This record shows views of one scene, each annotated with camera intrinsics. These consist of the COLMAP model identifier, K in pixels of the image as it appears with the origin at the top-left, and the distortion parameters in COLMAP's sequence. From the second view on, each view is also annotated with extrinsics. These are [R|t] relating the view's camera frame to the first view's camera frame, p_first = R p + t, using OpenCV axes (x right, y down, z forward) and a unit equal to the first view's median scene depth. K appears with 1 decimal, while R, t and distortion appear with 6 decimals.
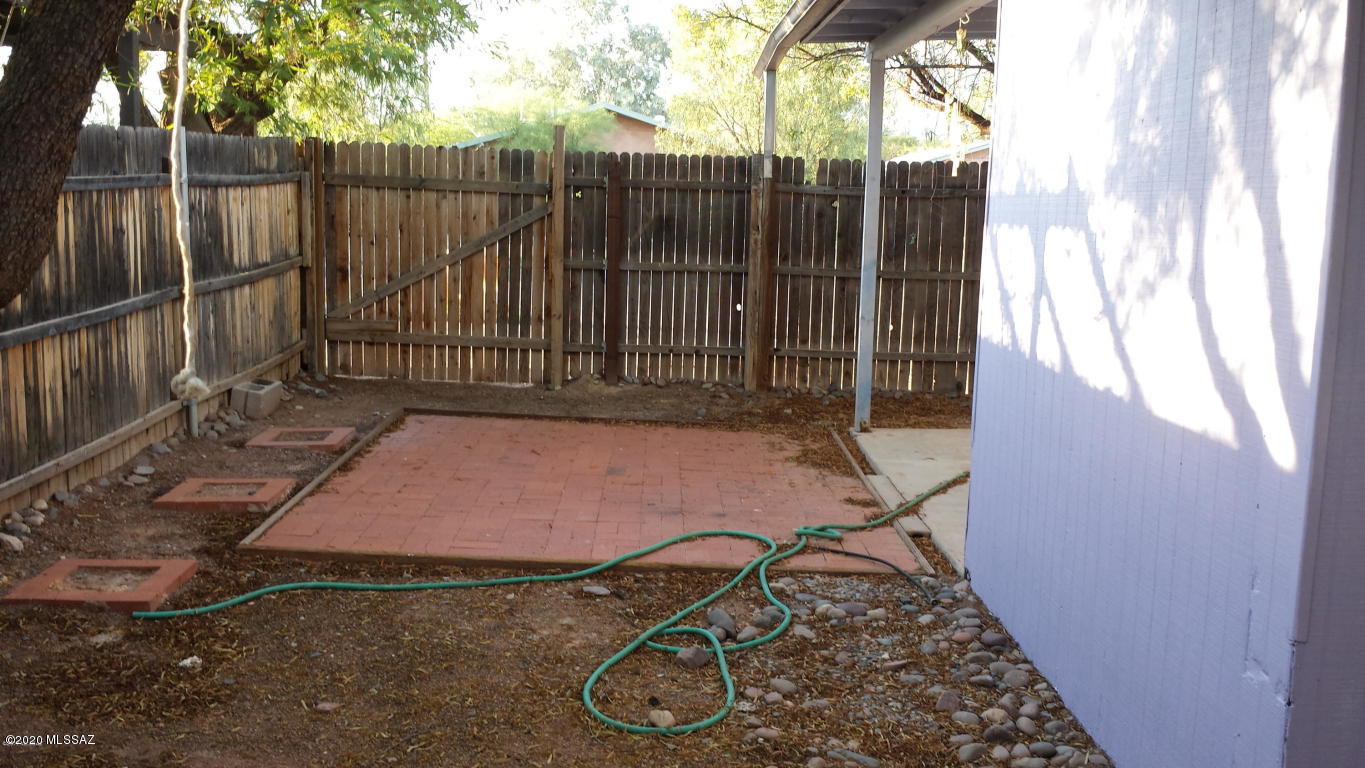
lens RADIAL K [[1273.5, 0, 682.5], [0, 1273.5, 384.0], [0, 0, 1]] dist [-0.000891, -0.371811]
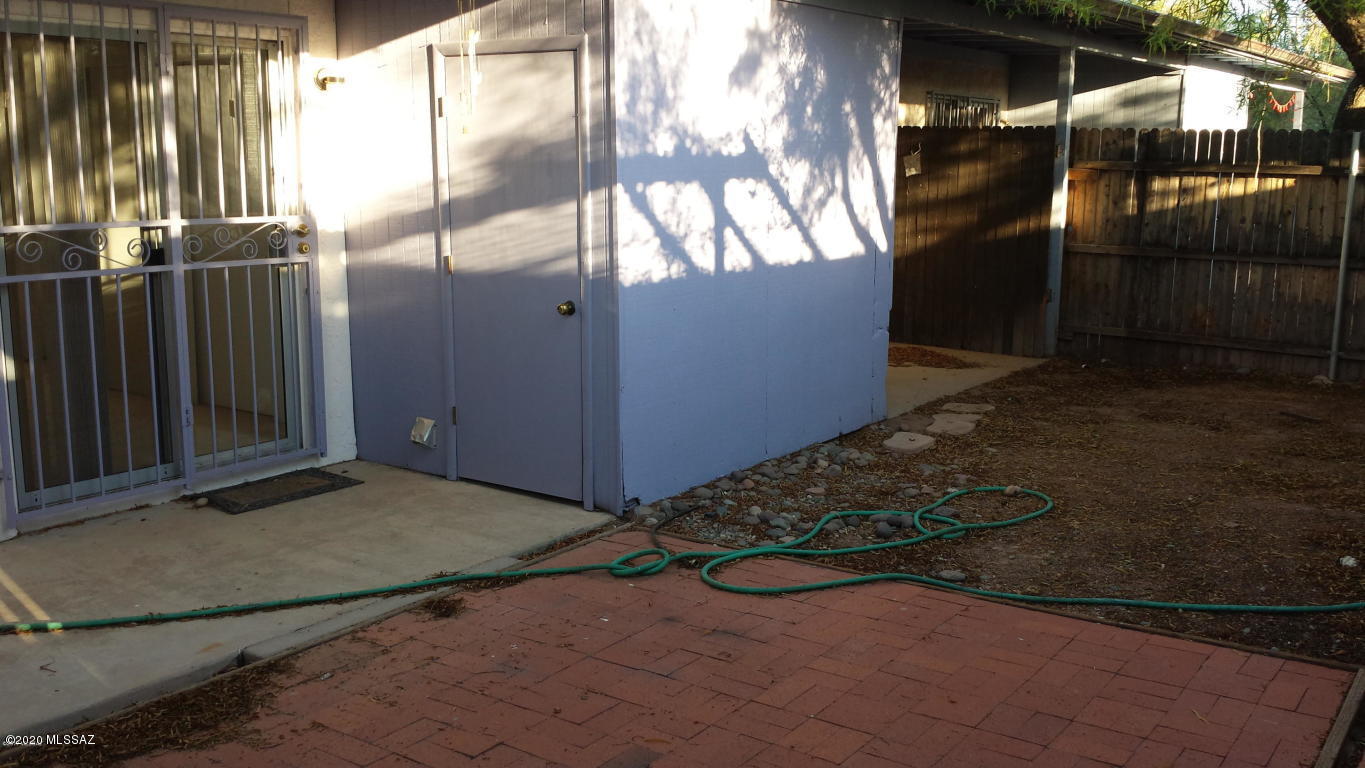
lens RADIAL K [[1318.5, 0, 682.5], [0, 1318.5, 384.0], [0, 0, 1]] dist [0.002924, 0.000460]
pose [[-0.818603, -0.126925, 0.560160, -0.684942], [0.059144, 0.951464, 0.302023, -0.456240], [-0.571306, 0.280367, -0.771365, 2.862714]]
